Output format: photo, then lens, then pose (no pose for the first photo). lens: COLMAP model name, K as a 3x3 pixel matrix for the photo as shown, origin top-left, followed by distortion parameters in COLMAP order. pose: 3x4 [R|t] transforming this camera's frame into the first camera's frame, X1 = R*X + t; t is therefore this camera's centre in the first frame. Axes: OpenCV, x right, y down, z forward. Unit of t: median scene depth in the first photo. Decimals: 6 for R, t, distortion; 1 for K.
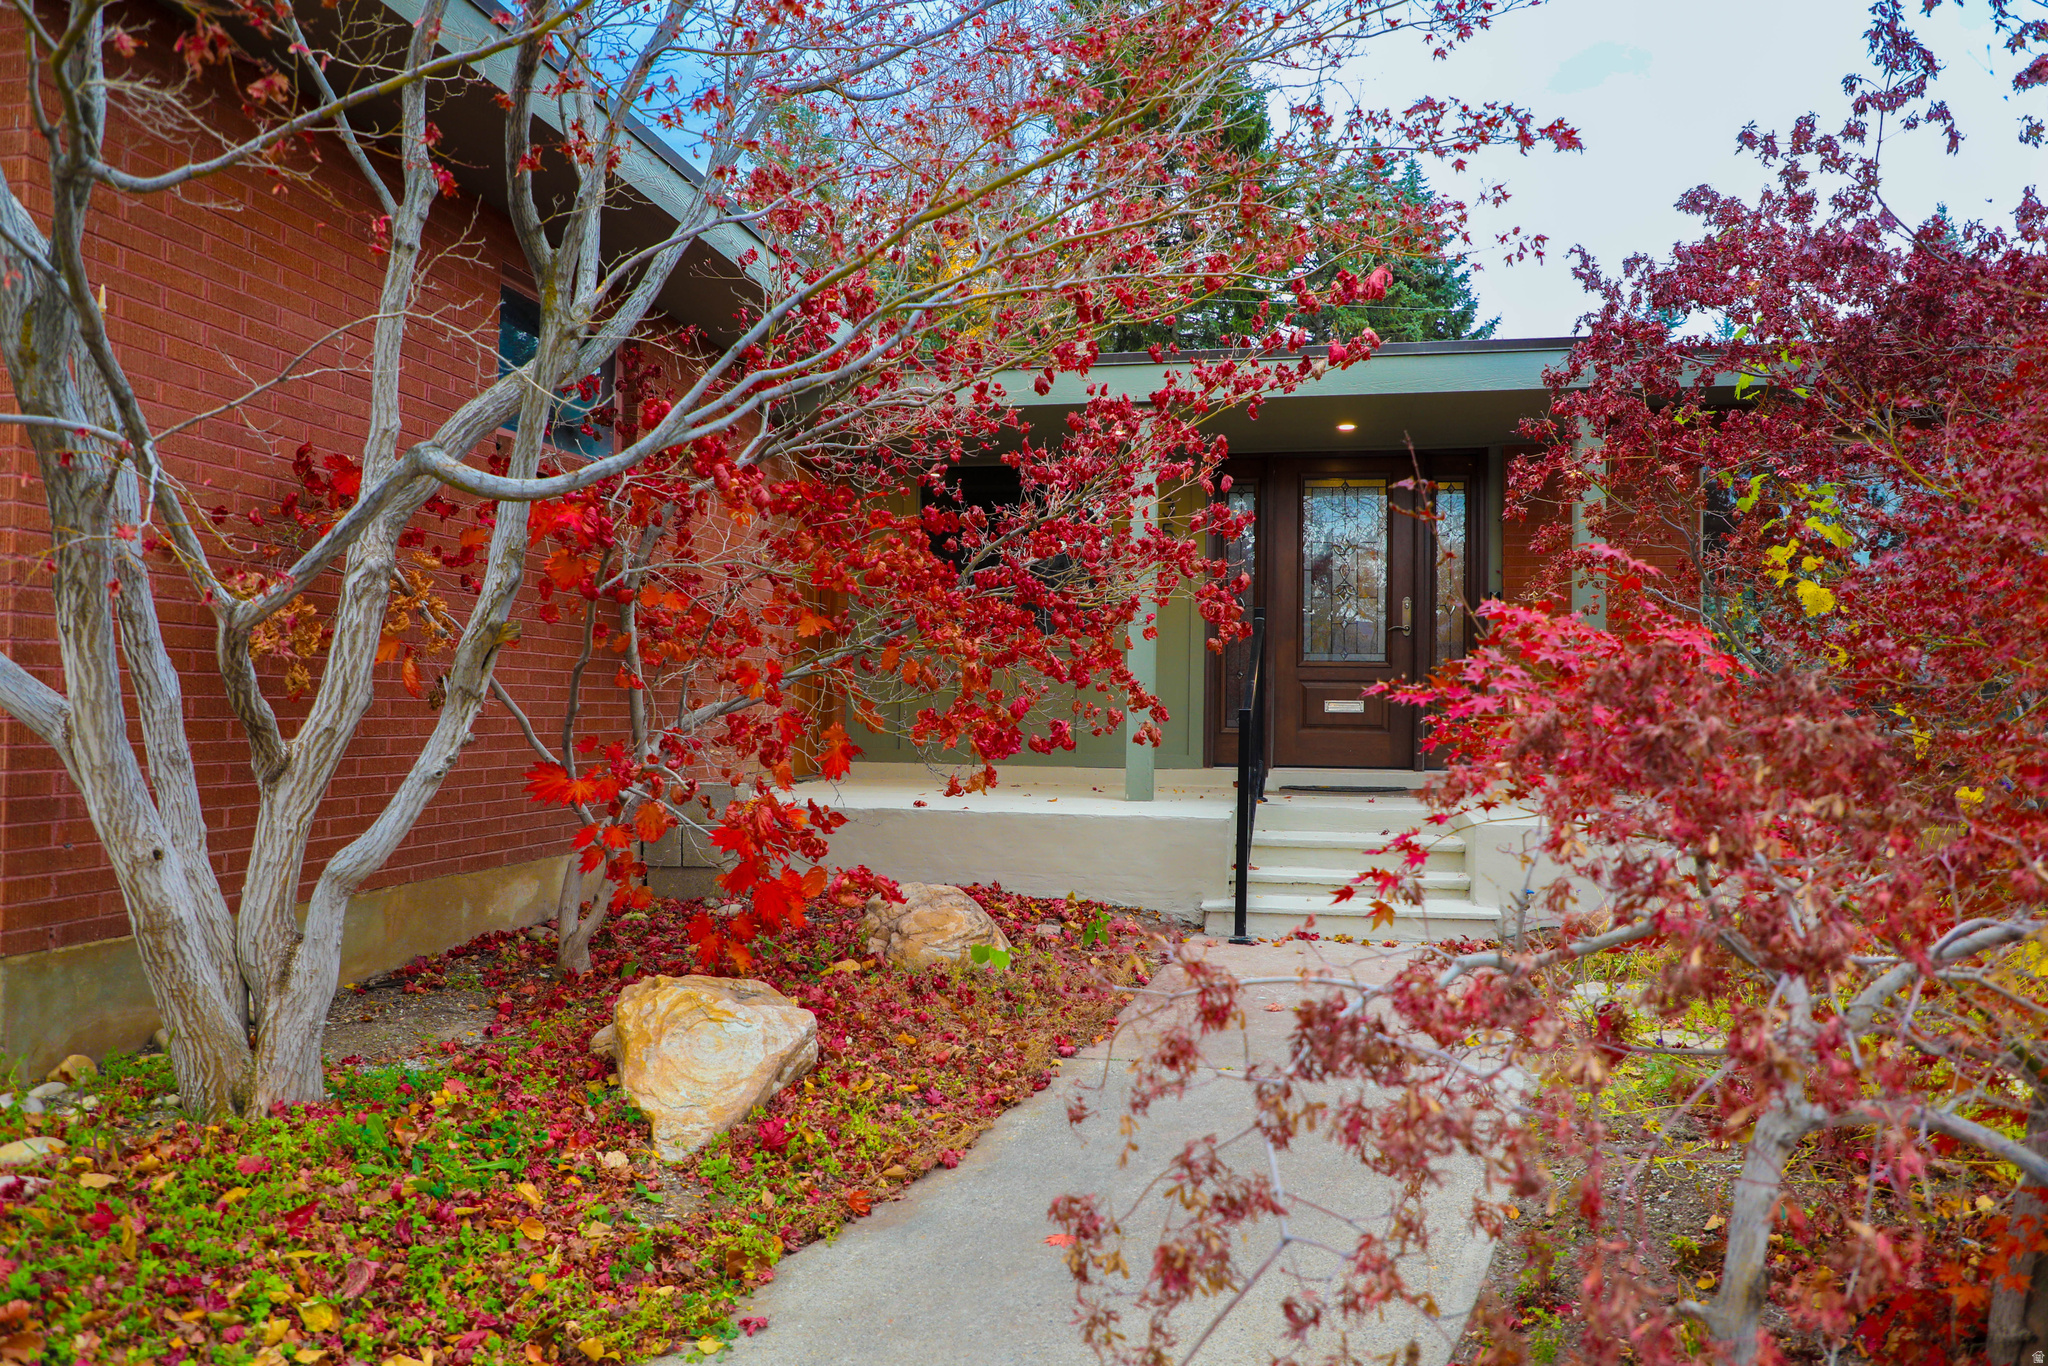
lens RADIAL K [[1434.7, 0, 1024.0], [0, 1434.7, 683.0], [0, 0, 1]] dist [-0.060462, 0.002149]
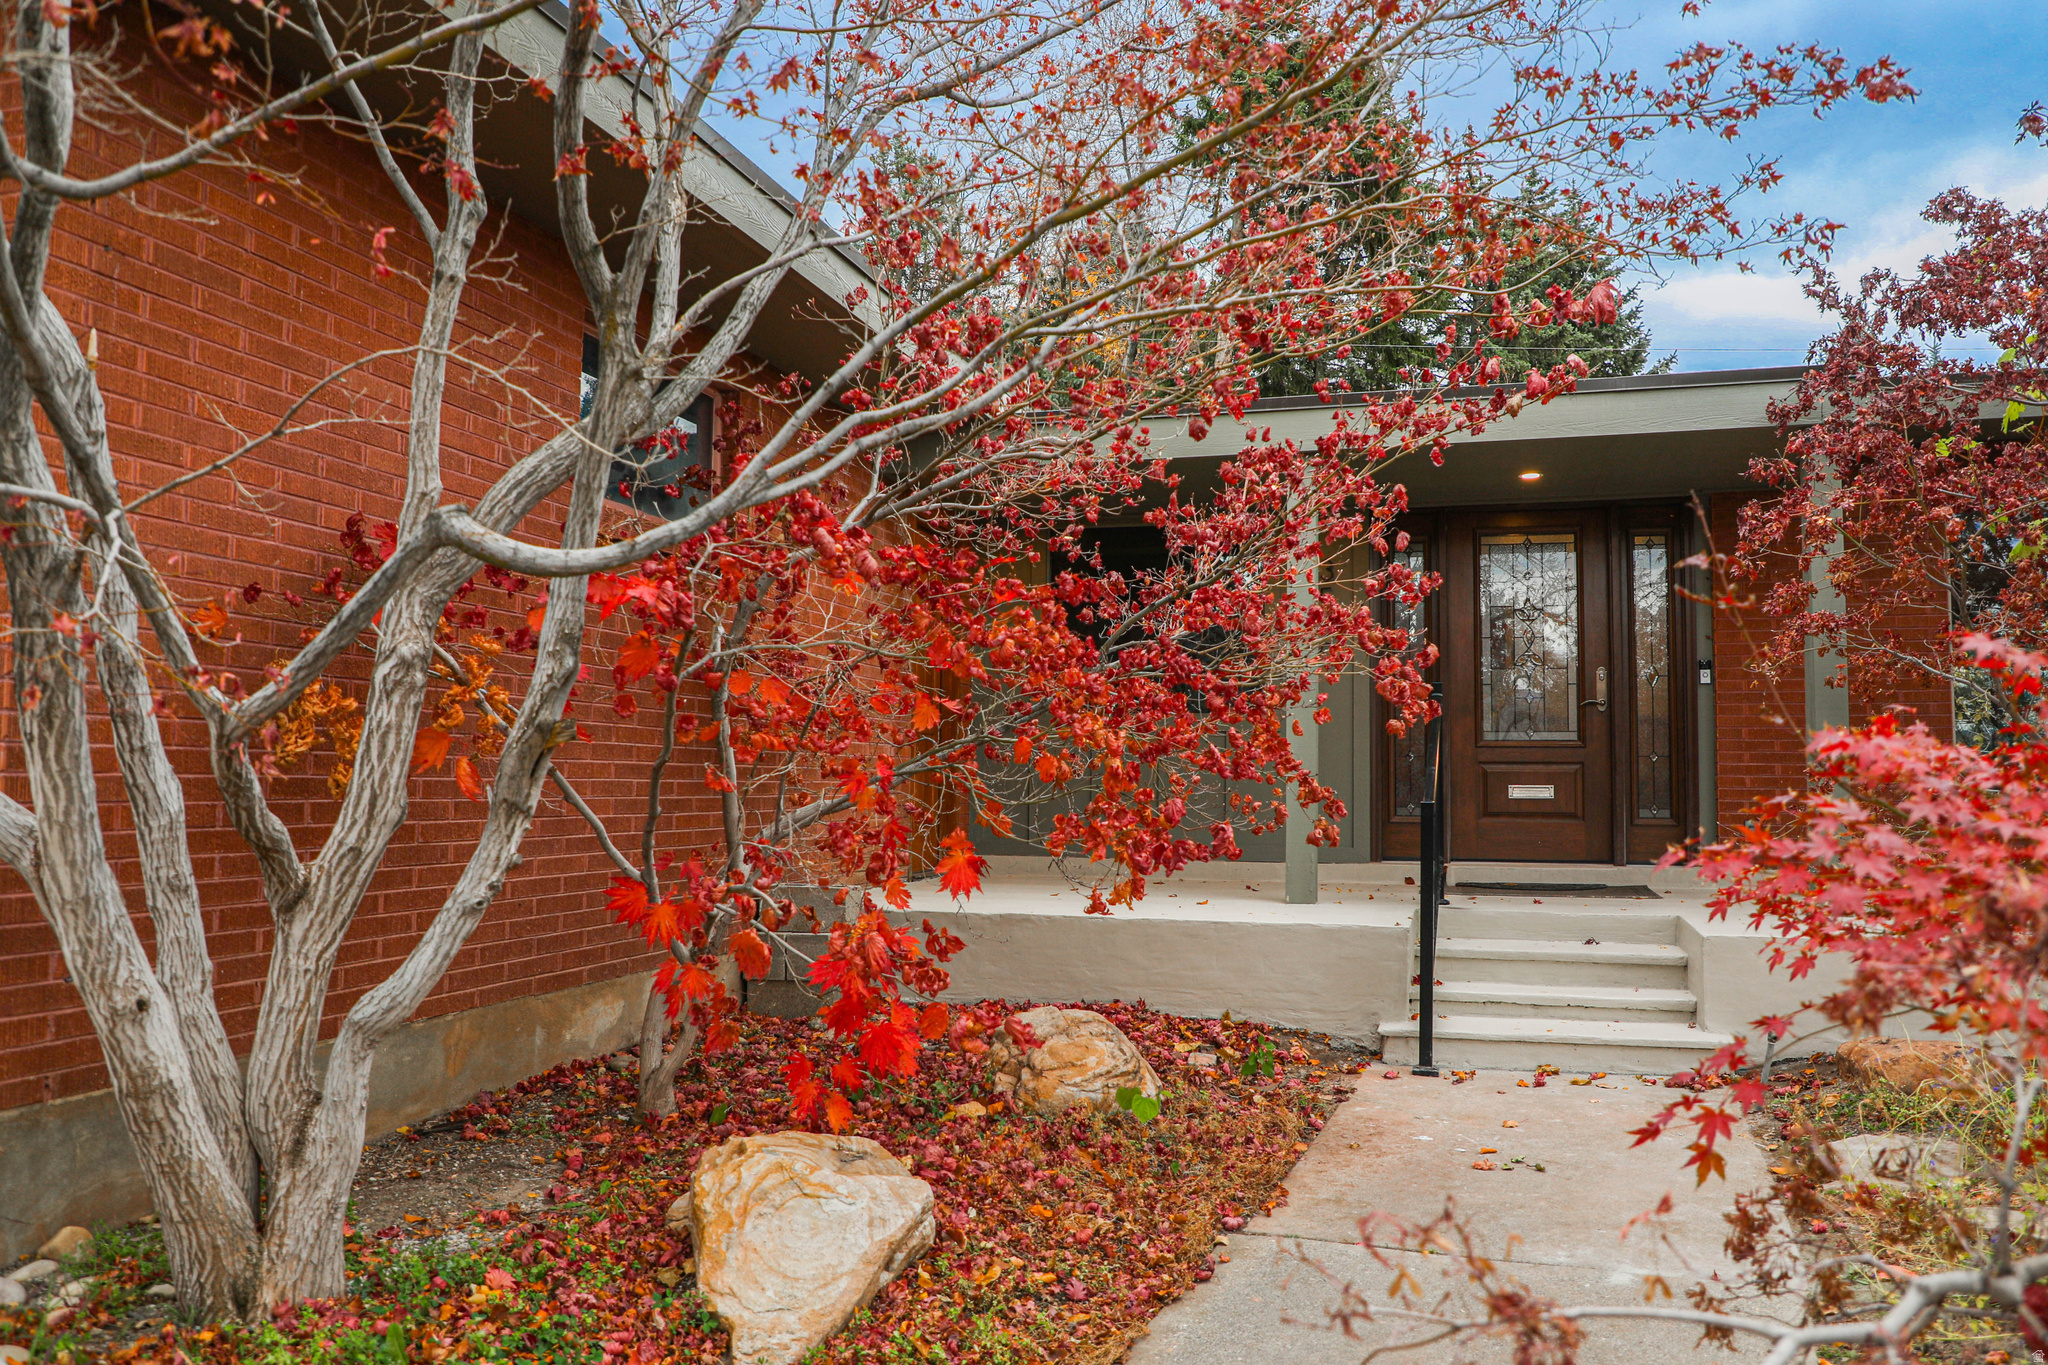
lens RADIAL K [[1434.7, 0, 1024.0], [0, 1434.7, 682.5], [0, 0, 1]] dist [-0.060462, 0.002149]
pose [[0.996211, -0.009192, -0.086479, -0.018092], [0.005395, 0.999016, -0.044032, -0.023013], [0.086799, 0.043399, 0.995280, 0.164752]]
